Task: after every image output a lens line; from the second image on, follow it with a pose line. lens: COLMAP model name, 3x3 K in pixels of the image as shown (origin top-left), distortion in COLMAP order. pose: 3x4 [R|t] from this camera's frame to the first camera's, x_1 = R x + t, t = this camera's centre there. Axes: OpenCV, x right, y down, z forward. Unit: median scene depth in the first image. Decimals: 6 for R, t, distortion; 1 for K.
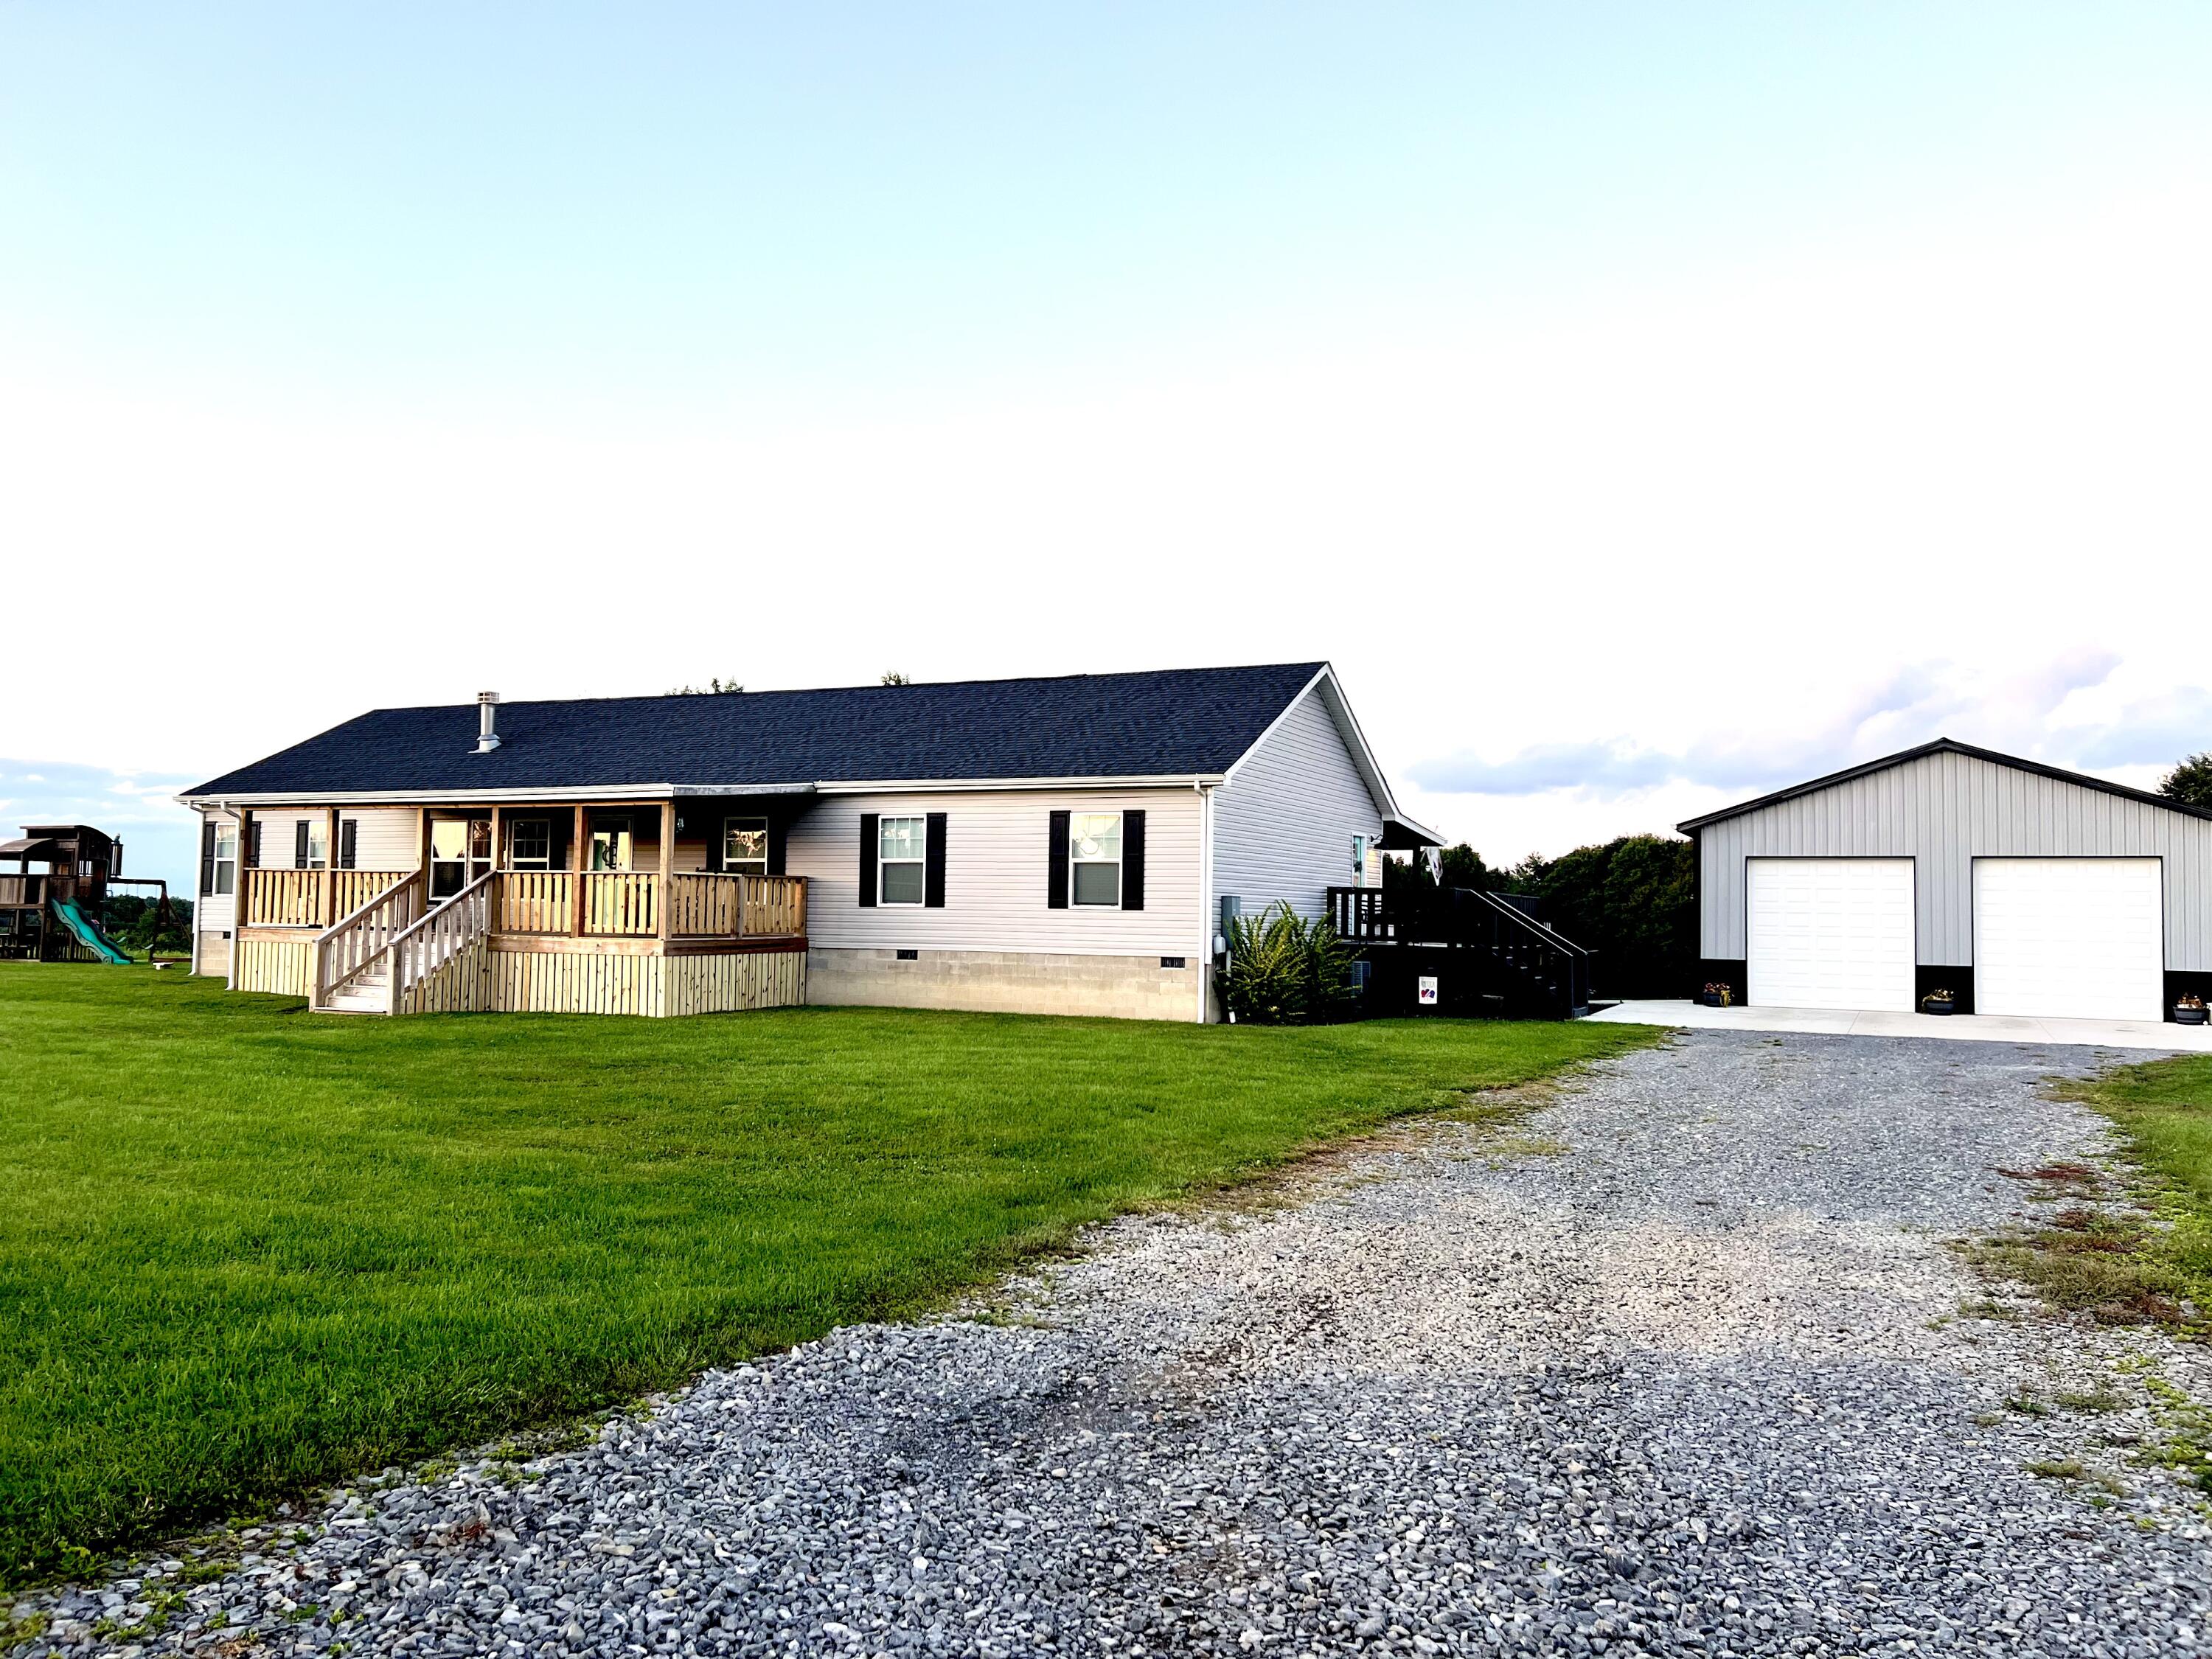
lens RADIAL K [[1685.2, 0, 1106.0], [0, 1685.2, 829.5], [0, 0, 1]] dist [0.092455, -0.113302]
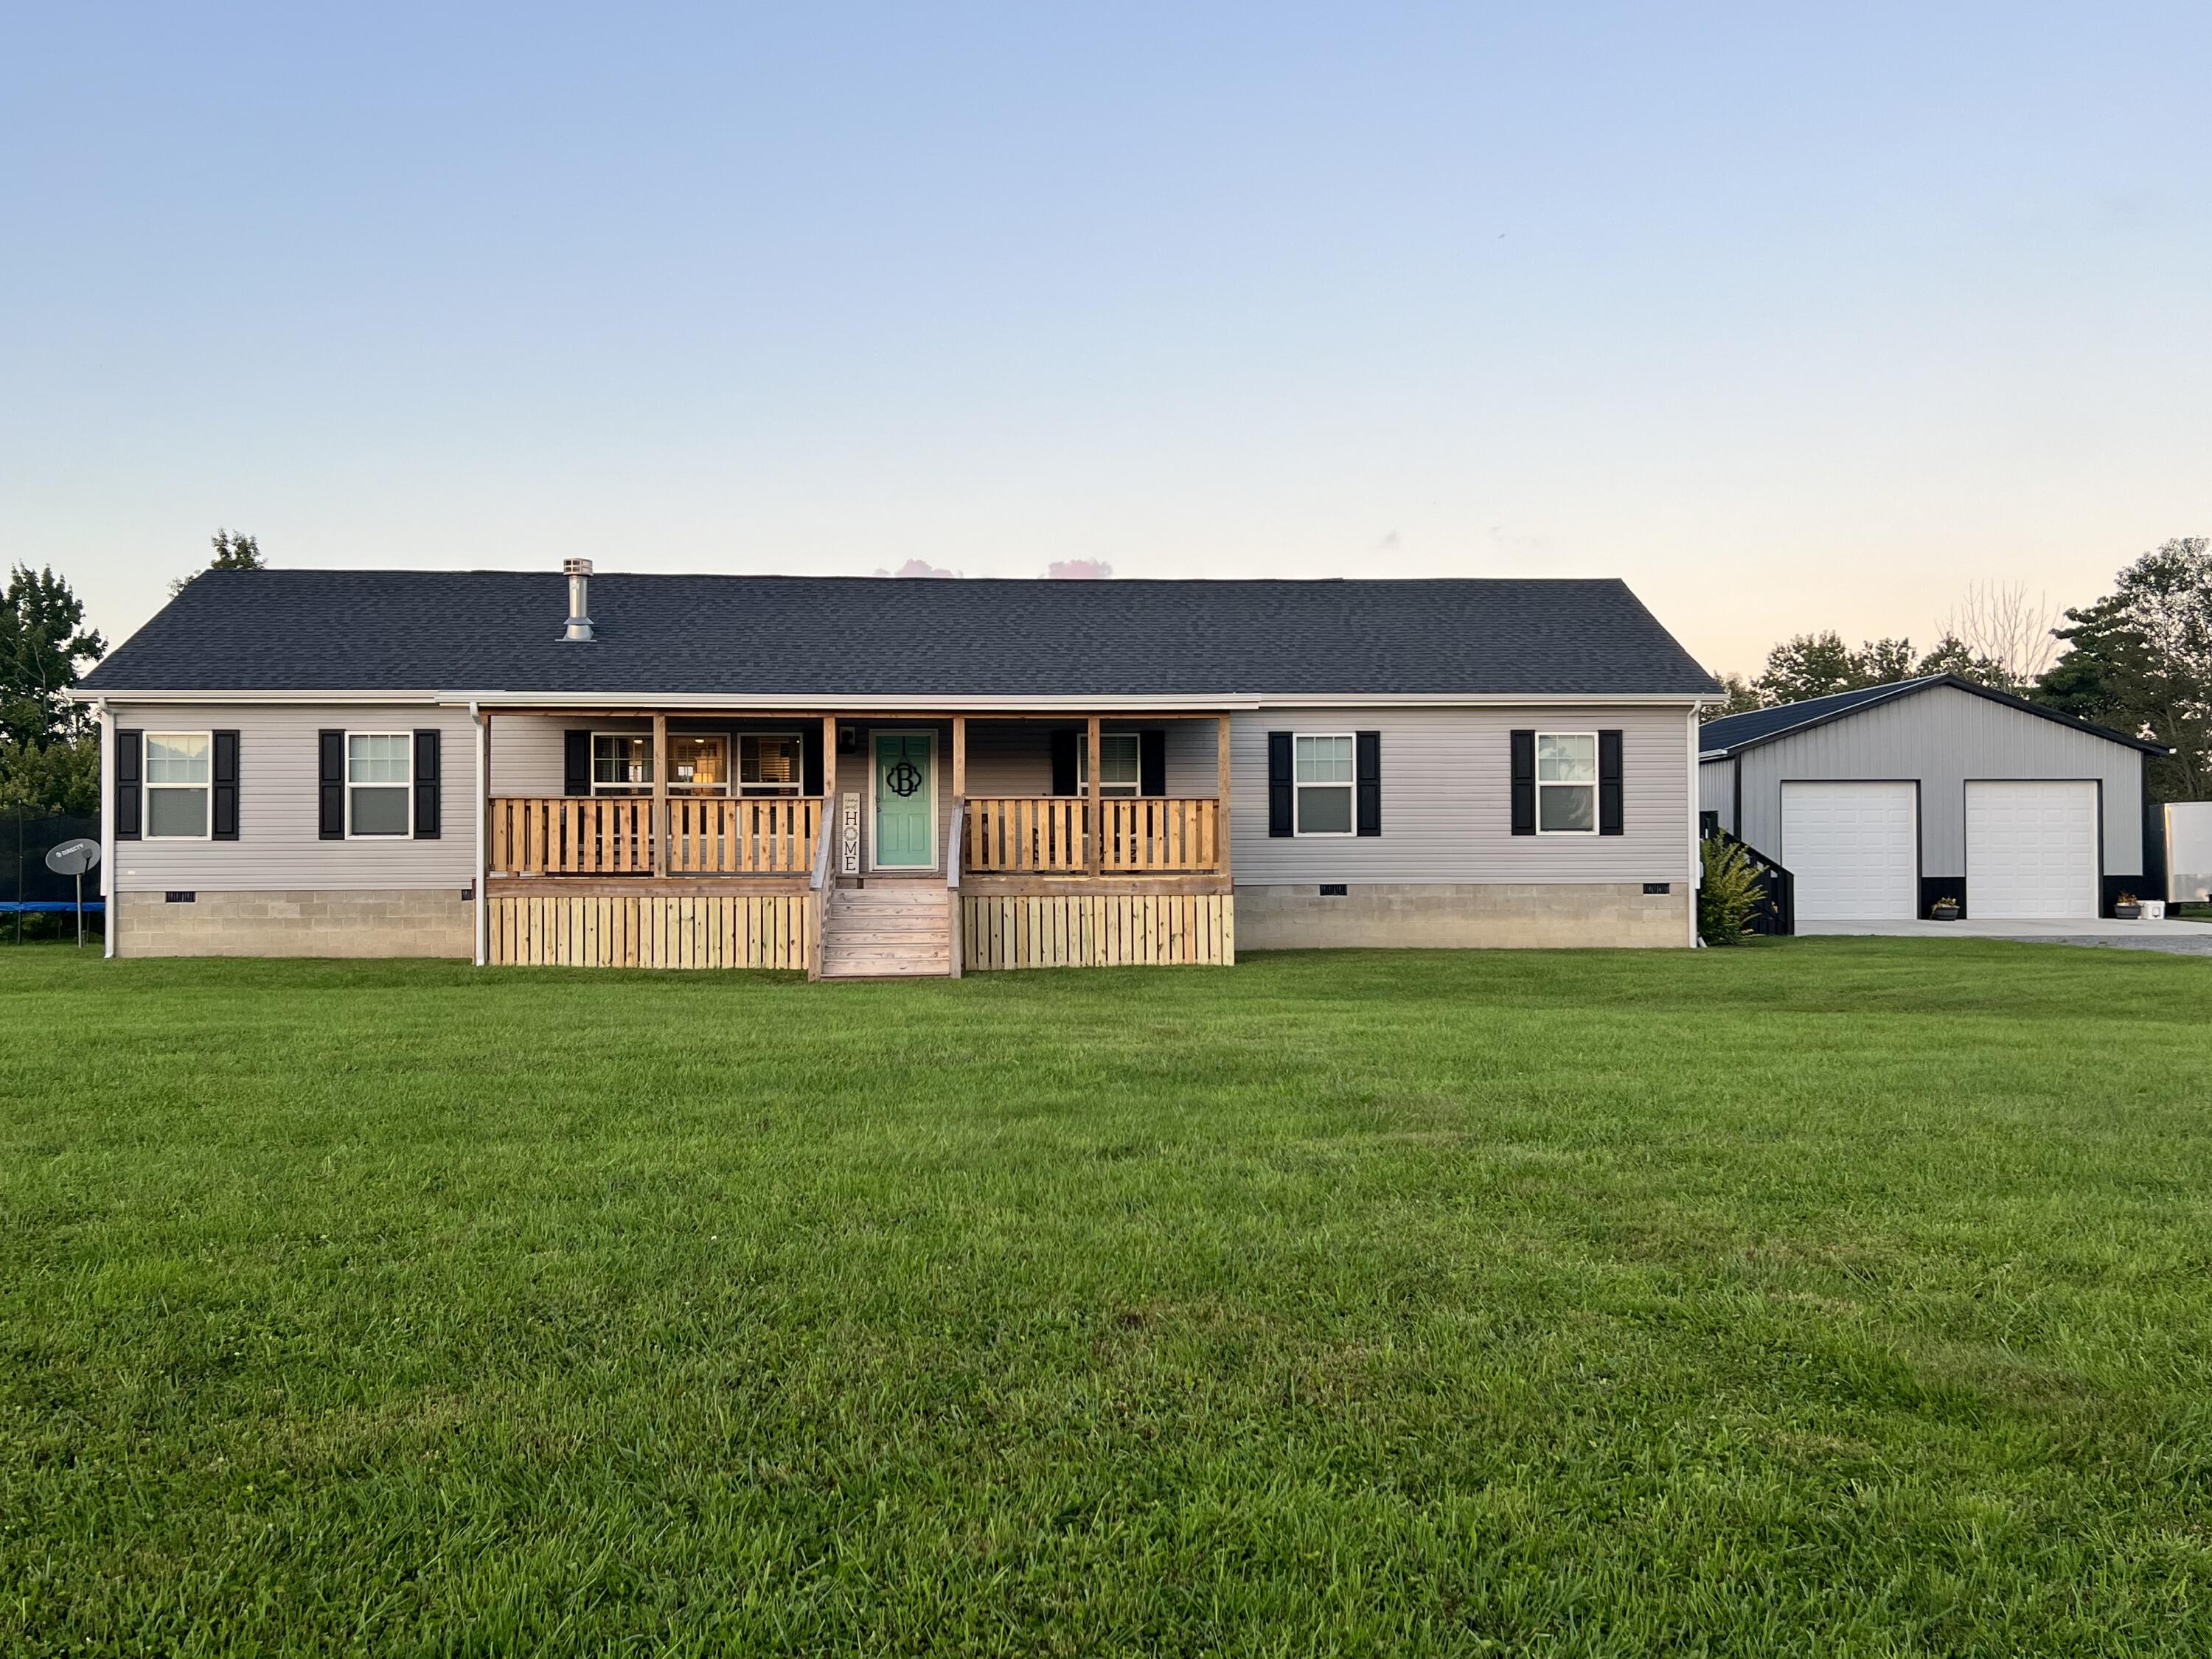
lens RADIAL K [[1862.3, 0, 1106.0], [0, 1862.3, 829.5], [0, 0, 1]] dist [0.168986, -0.000170]
pose [[0.865240, -0.013773, 0.501169, -0.706930], [-0.006174, 0.999254, 0.038120, 0.005422], [-0.501320, -0.036077, 0.864509, 0.207107]]
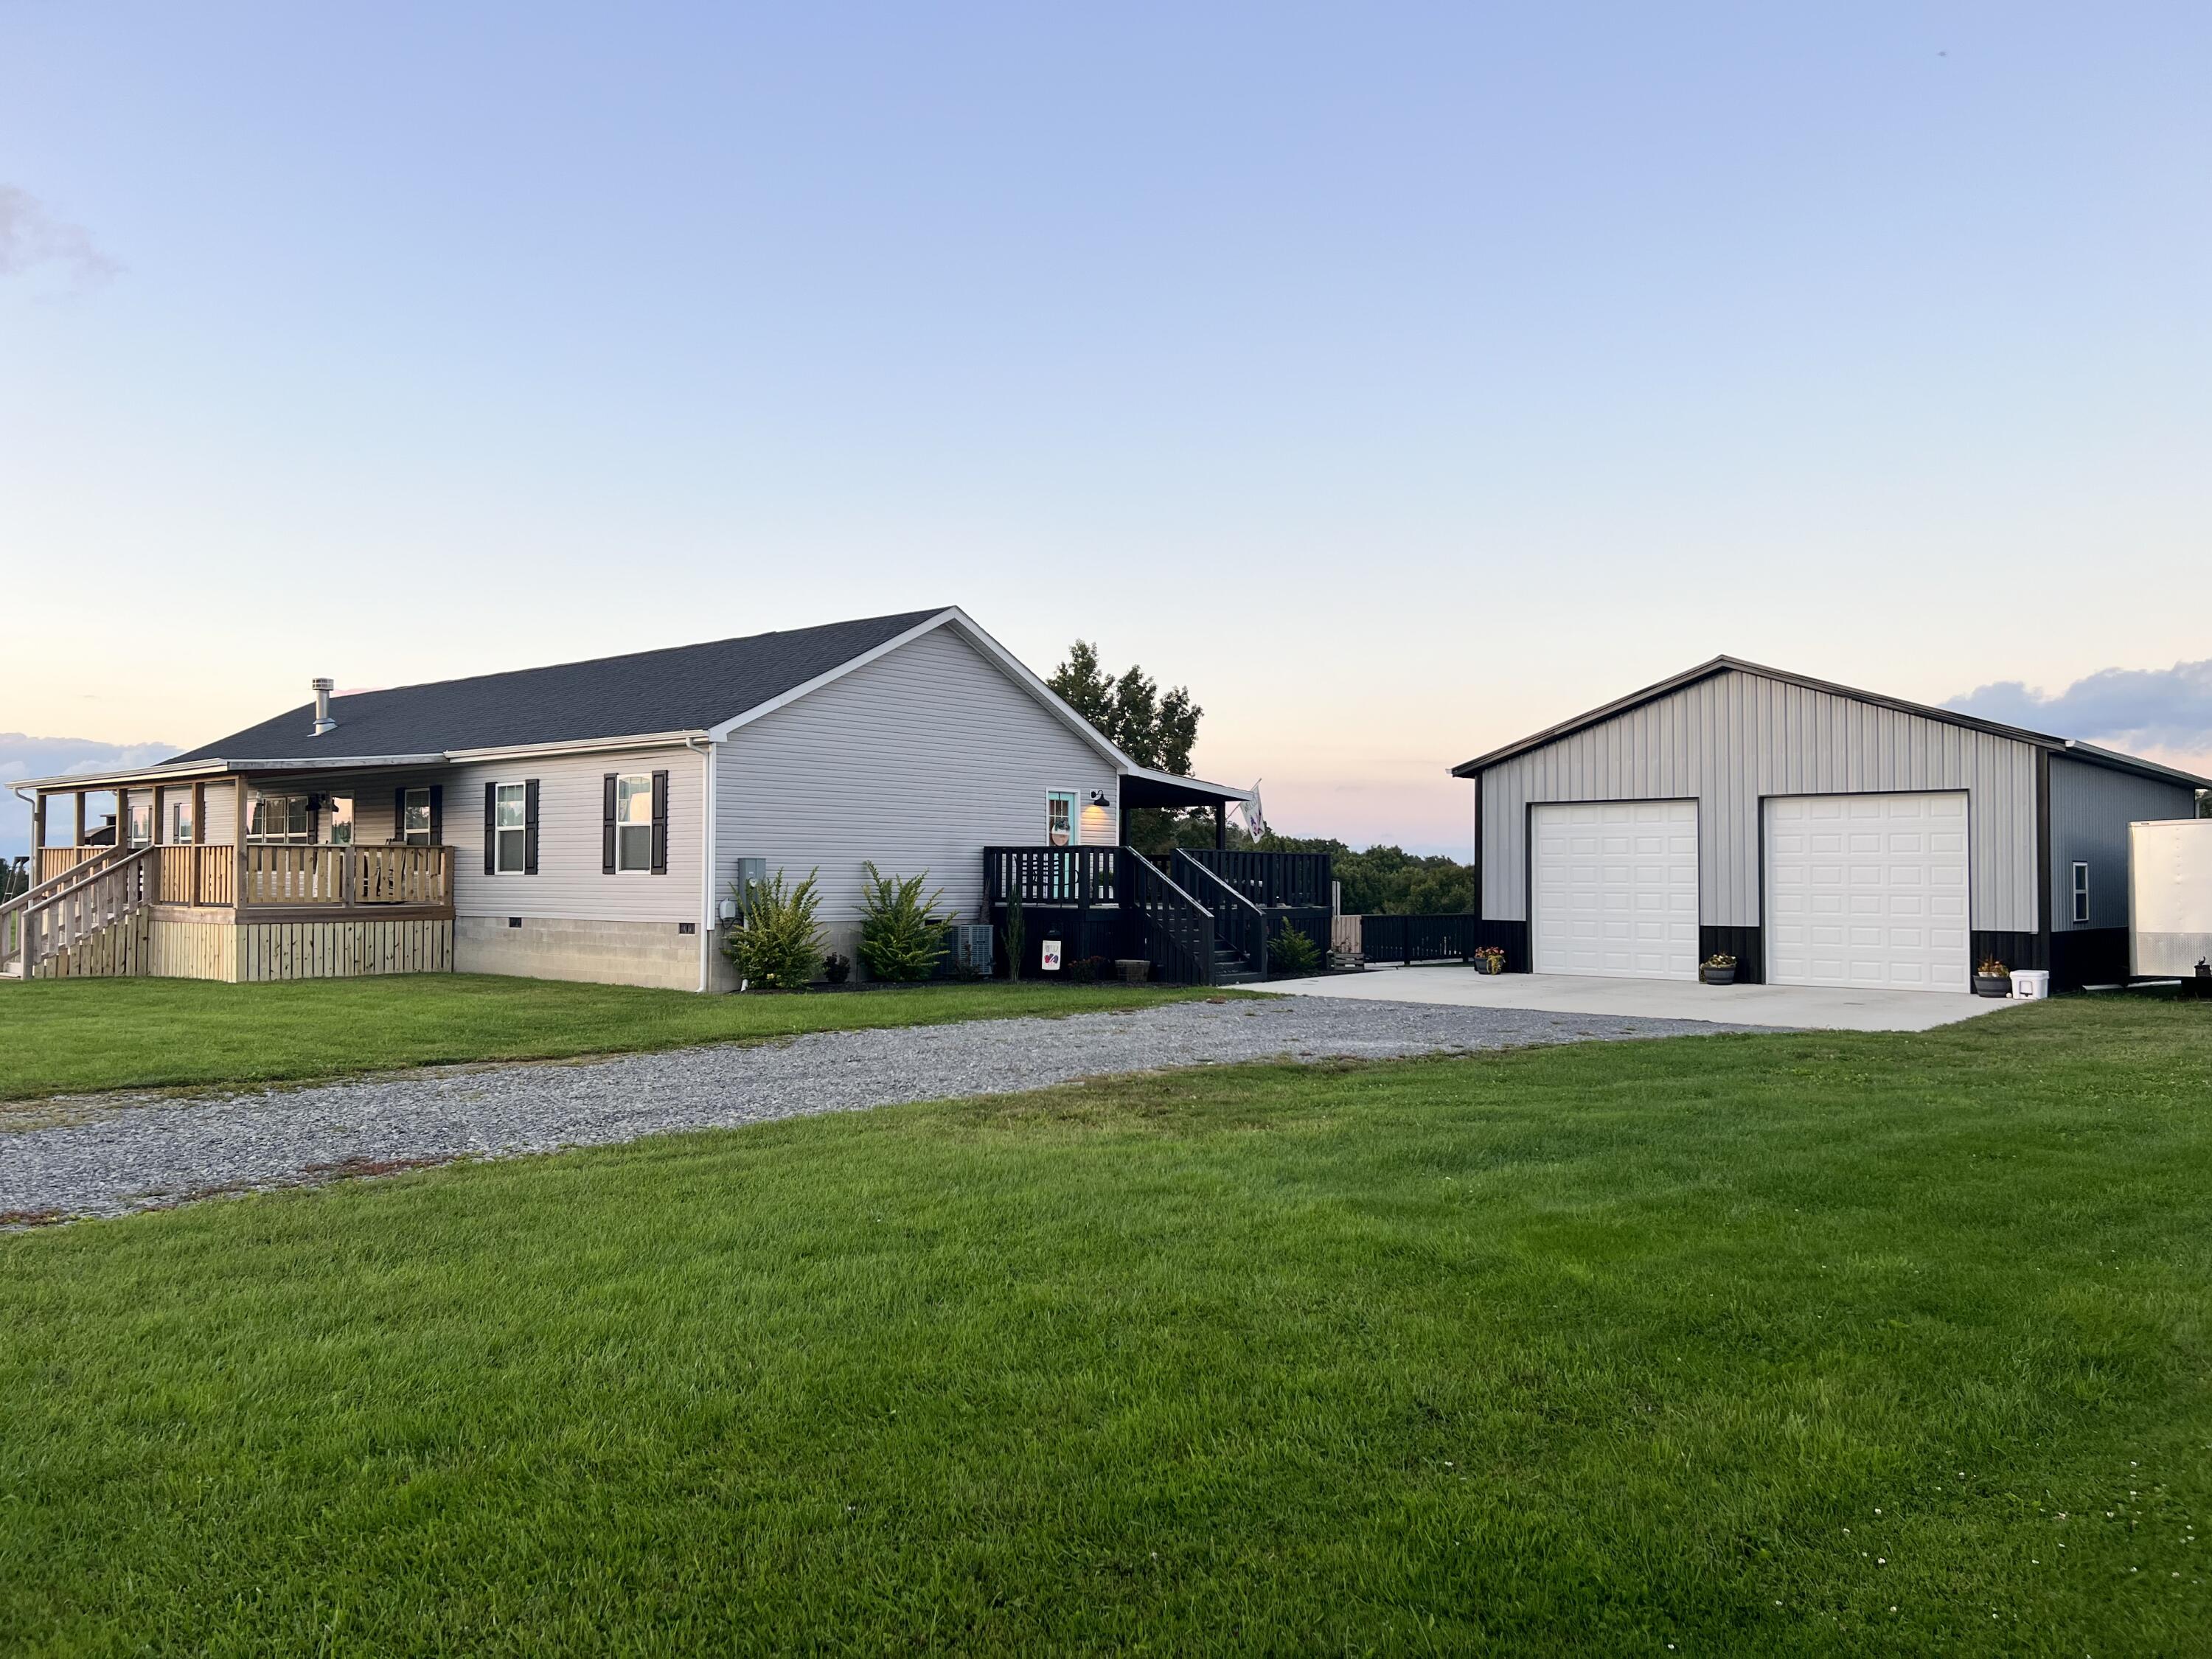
lens RADIAL K [[1685.2, 0, 1106.0], [0, 1685.2, 829.5], [0, 0, 1]] dist [0.092455, -0.113302]
pose [[0.962102, -0.020485, -0.271920, 0.486596], [0.025421, 0.999570, 0.014643, 0.013358], [0.271503, -0.021001, 0.962208, 0.127693]]
